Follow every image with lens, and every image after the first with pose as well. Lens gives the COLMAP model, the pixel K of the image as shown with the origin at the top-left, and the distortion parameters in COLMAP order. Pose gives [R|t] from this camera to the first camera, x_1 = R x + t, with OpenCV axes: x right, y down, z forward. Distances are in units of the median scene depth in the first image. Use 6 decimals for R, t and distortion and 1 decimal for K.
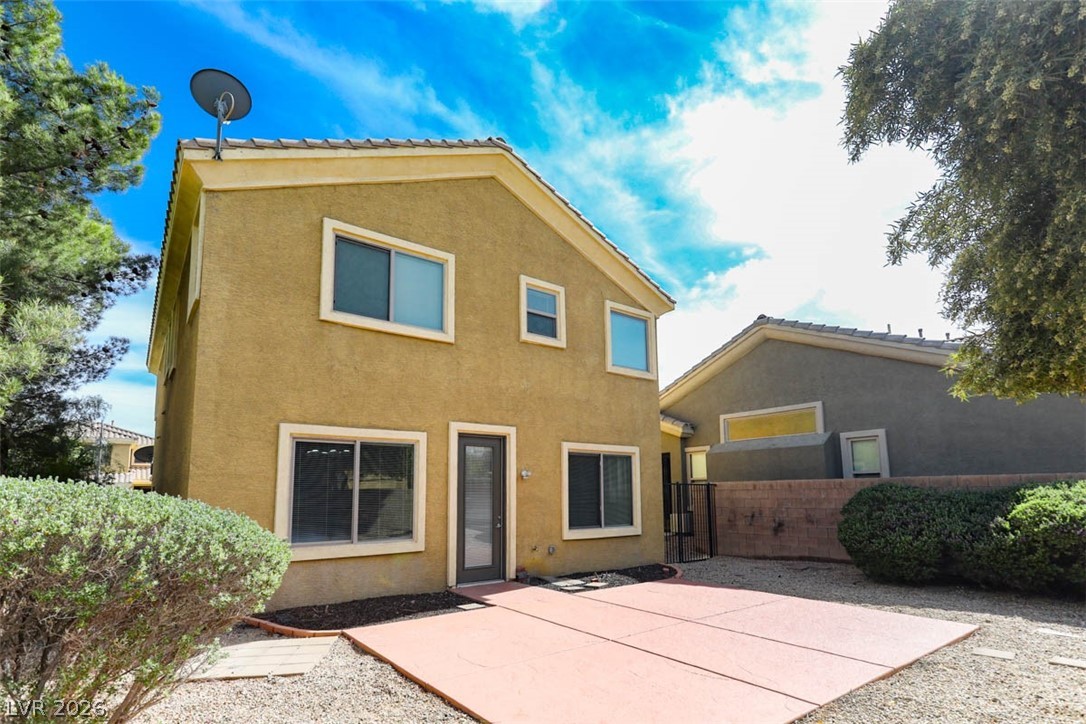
lens RADIAL K [[527.2, 0, 515.8], [0, 527.2, 432.9], [0, 0, 1]] dist [-0.014133, 0.011513]
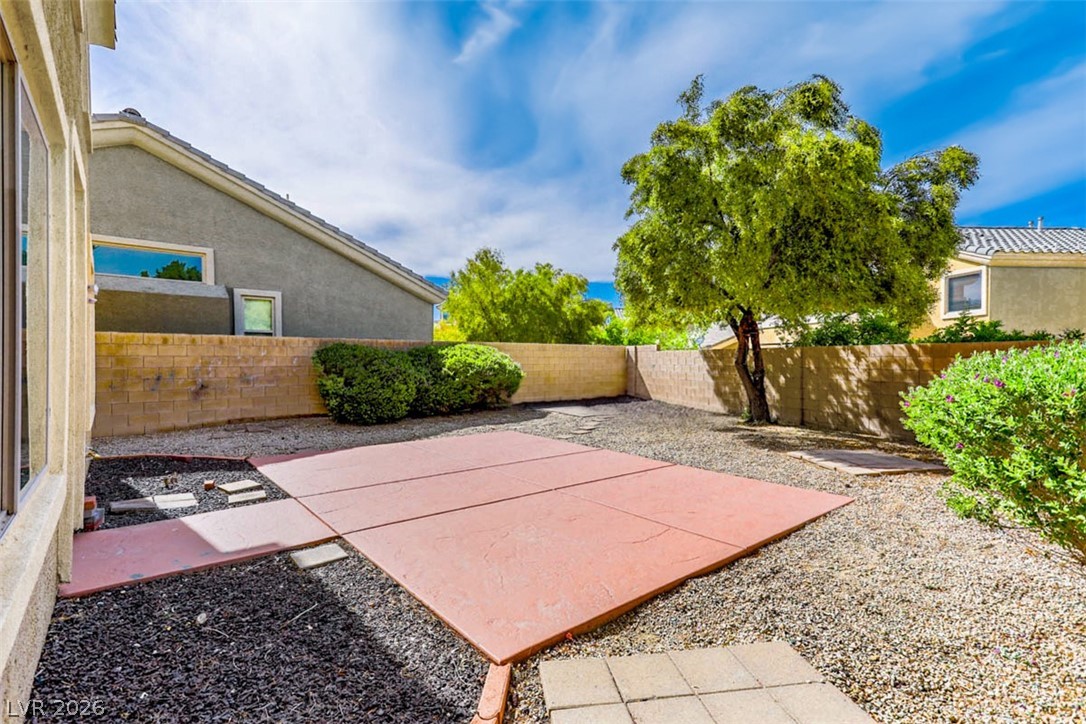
lens RADIAL K [[527.2, 0, 539.0], [0, 527.2, 370.4], [0, 0, 1]] dist [-0.014133, 0.011513]
pose [[-0.075923, -0.013290, 0.997025, -0.485727], [-0.117632, 0.993048, 0.004279, 0.105654], [-0.990151, -0.116958, -0.076959, 0.694405]]
